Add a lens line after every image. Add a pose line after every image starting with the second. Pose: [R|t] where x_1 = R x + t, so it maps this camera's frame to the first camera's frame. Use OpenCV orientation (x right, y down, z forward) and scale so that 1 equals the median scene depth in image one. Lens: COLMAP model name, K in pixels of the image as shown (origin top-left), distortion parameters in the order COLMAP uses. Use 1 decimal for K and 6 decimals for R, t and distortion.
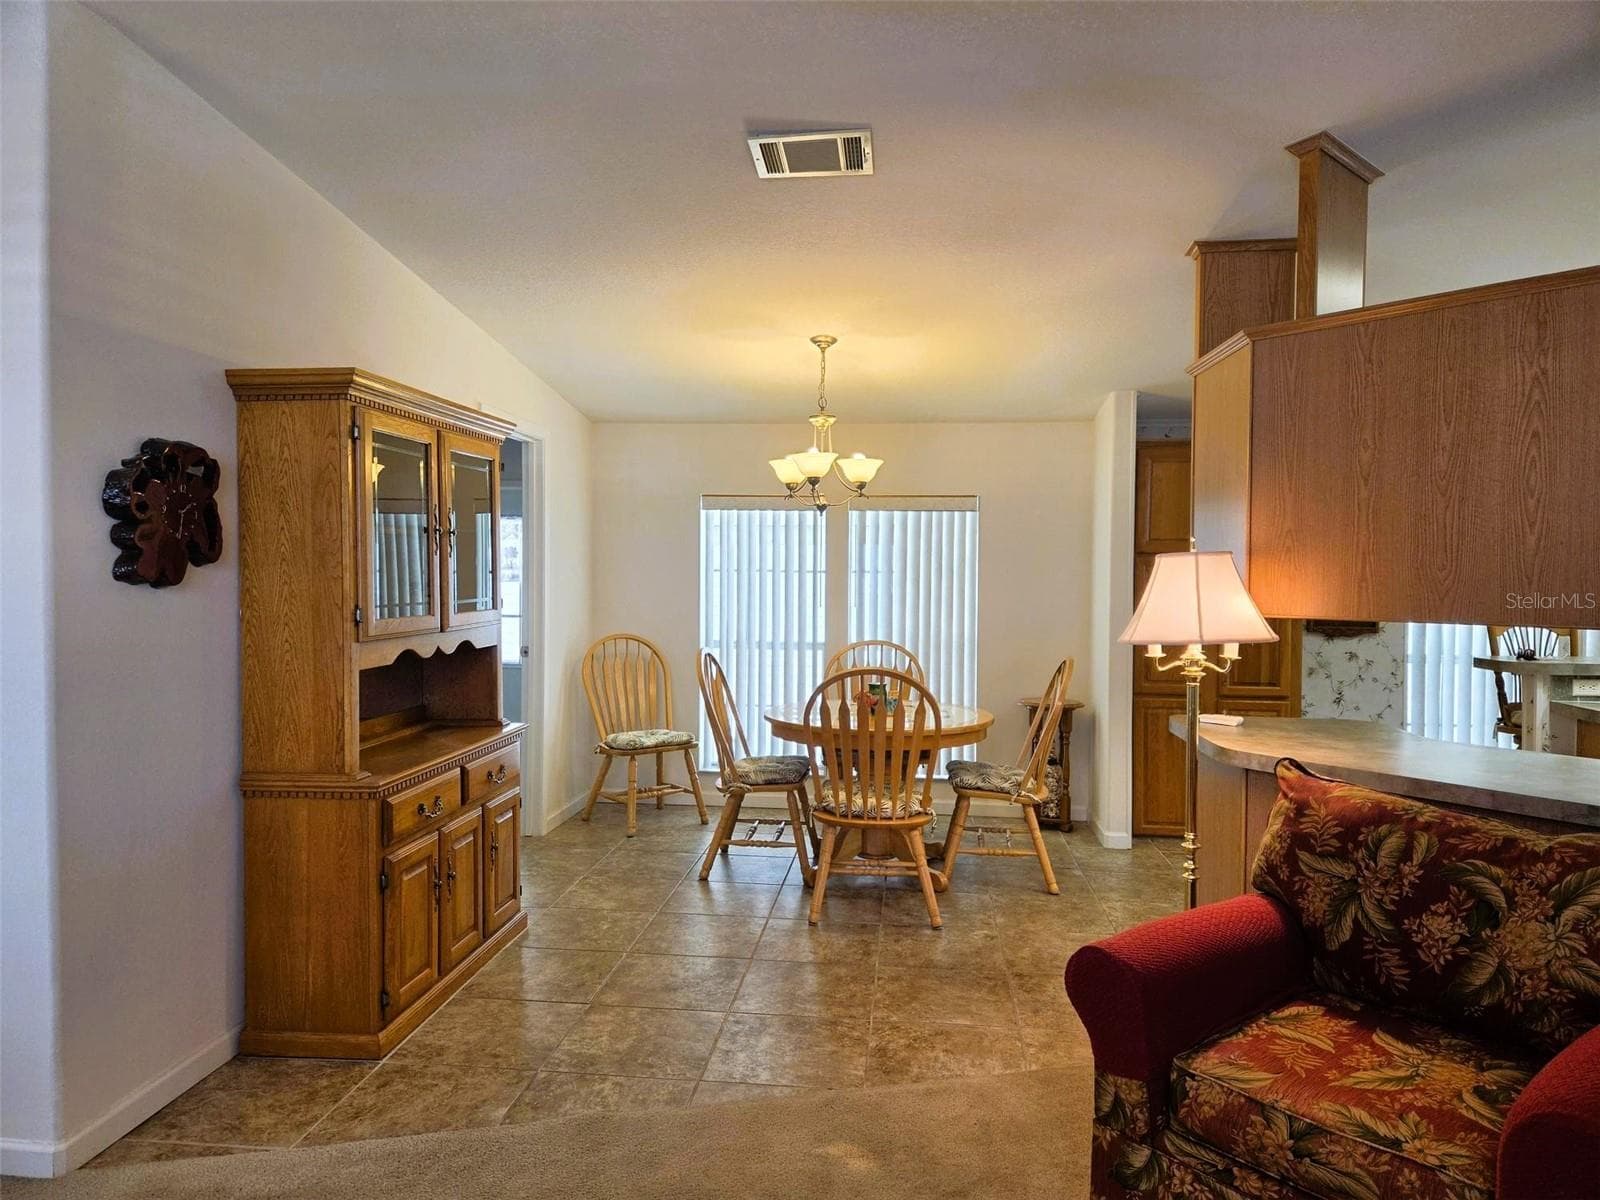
lens RADIAL K [[1082.0, 0, 792.1], [0, 1082.0, 594.0], [0, 0, 1]] dist [0.047842, -0.000912]
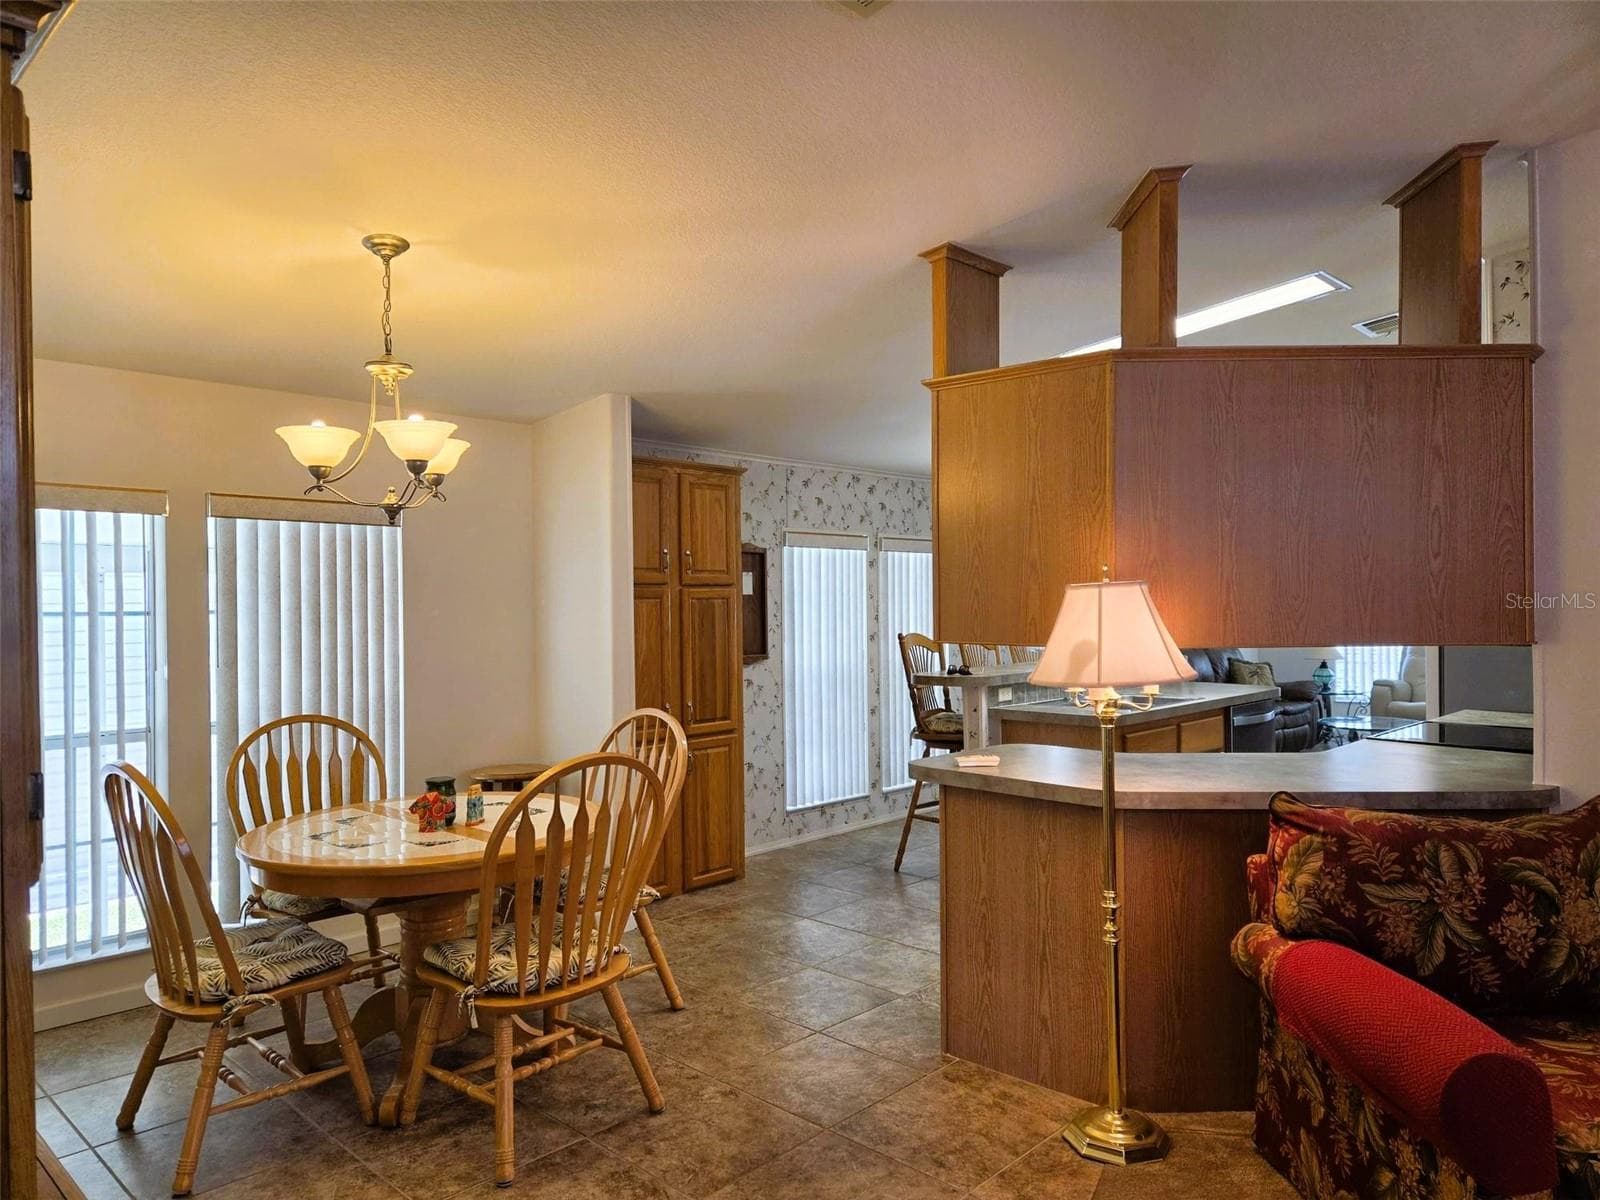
lens RADIAL K [[1081.4, 0, 823.4], [0, 1081.4, 604.5], [0, 0, 1]] dist [0.077559, -0.062363]
pose [[0.598980, -0.018037, 0.800561, -0.639930], [0.032195, 0.999480, -0.001570, -0.032607], [-0.800117, 0.026715, 0.599249, 0.817927]]
